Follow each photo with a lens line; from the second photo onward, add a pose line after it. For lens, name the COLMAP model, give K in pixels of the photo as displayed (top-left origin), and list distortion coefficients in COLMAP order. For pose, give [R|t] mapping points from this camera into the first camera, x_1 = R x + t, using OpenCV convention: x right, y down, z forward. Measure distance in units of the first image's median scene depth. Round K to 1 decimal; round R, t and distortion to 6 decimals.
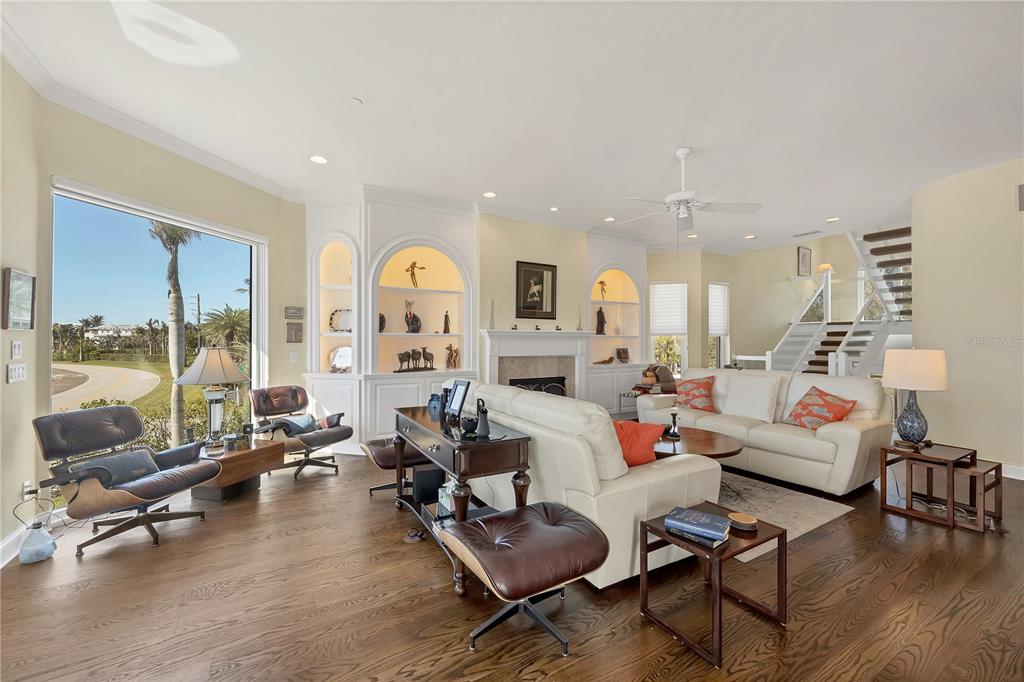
lens RADIAL K [[413.7, 0, 512.0], [0, 413.7, 341.0], [0, 0, 1]] dist [0.003666, 0.000241]
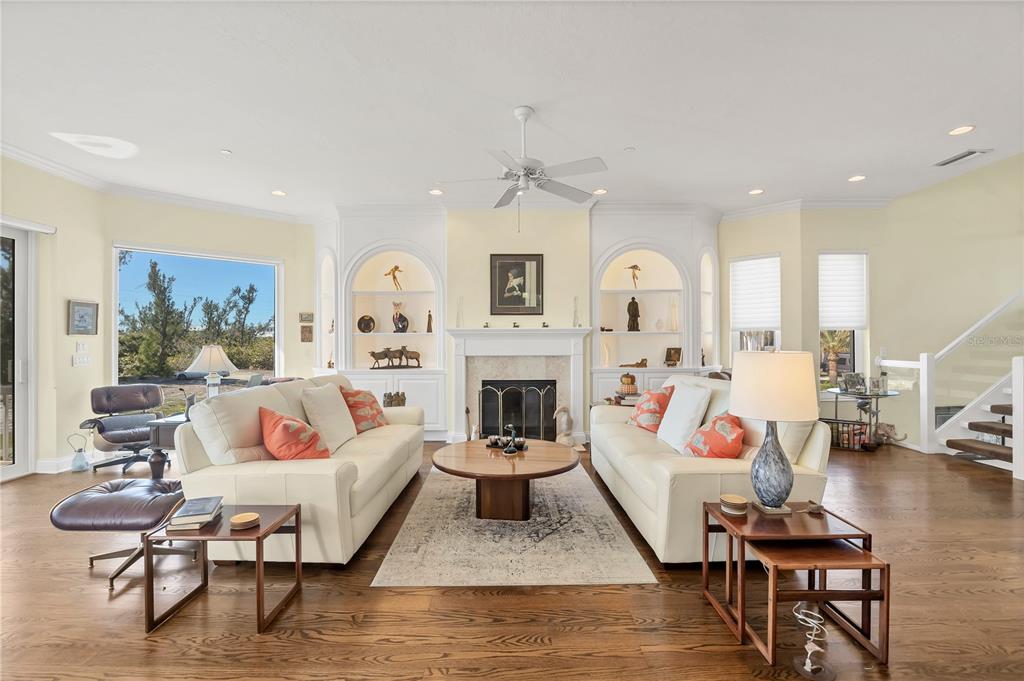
lens RADIAL K [[453.1, 0, 512.0], [0, 453.1, 340.5], [0, 0, 1]] dist [-0.010032, 0.000020]
pose [[0.864964, -0.003756, -0.501819, 0.557530], [0.005042, 0.999987, 0.001206, 0.001084], [0.501808, -0.003573, 0.864972, 0.134222]]
